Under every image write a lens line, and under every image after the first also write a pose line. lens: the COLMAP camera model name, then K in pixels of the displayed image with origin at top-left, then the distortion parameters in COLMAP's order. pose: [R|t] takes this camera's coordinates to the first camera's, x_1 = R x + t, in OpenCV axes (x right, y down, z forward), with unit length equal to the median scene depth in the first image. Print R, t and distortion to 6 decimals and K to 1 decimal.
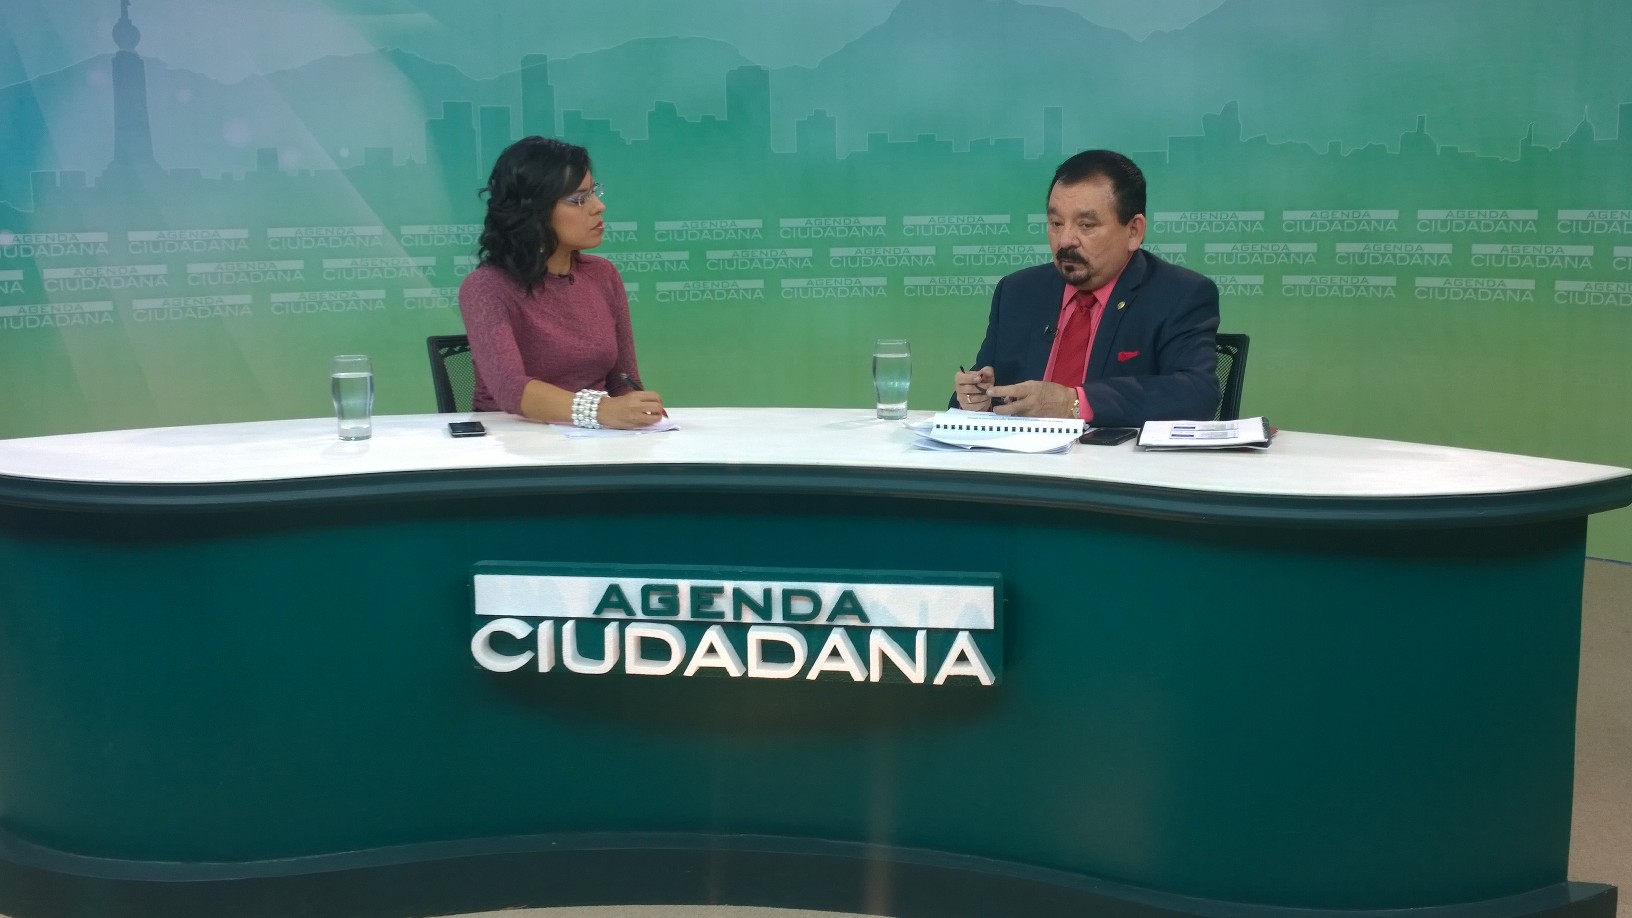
lens RADIAL K [[1738.8, 0, 846.2], [0, 1738.8, 451.0], [0, 0, 1]] dist [0.006603, 0.017948]
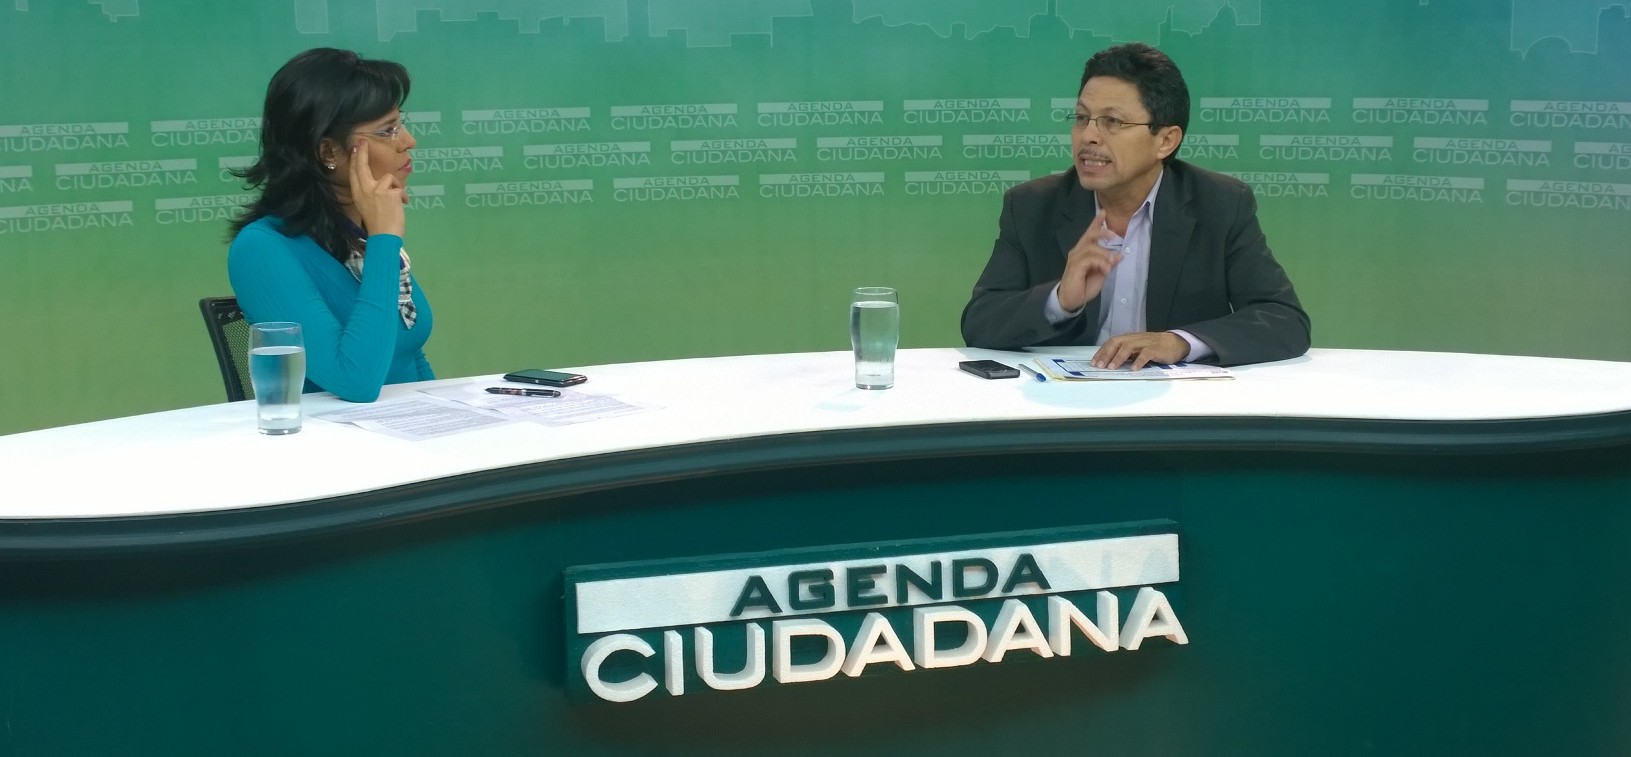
lens RADIAL K [[2033.0, 0, 865.4], [0, 2033.0, 379.6], [0, 0, 1]] dist [-0.009858, 0.038465]
pose [[0.914984, -0.064506, 0.398301, -0.211983], [0.063104, 0.997868, 0.016644, -0.013110], [-0.398525, 0.009905, 0.917104, 0.045219]]
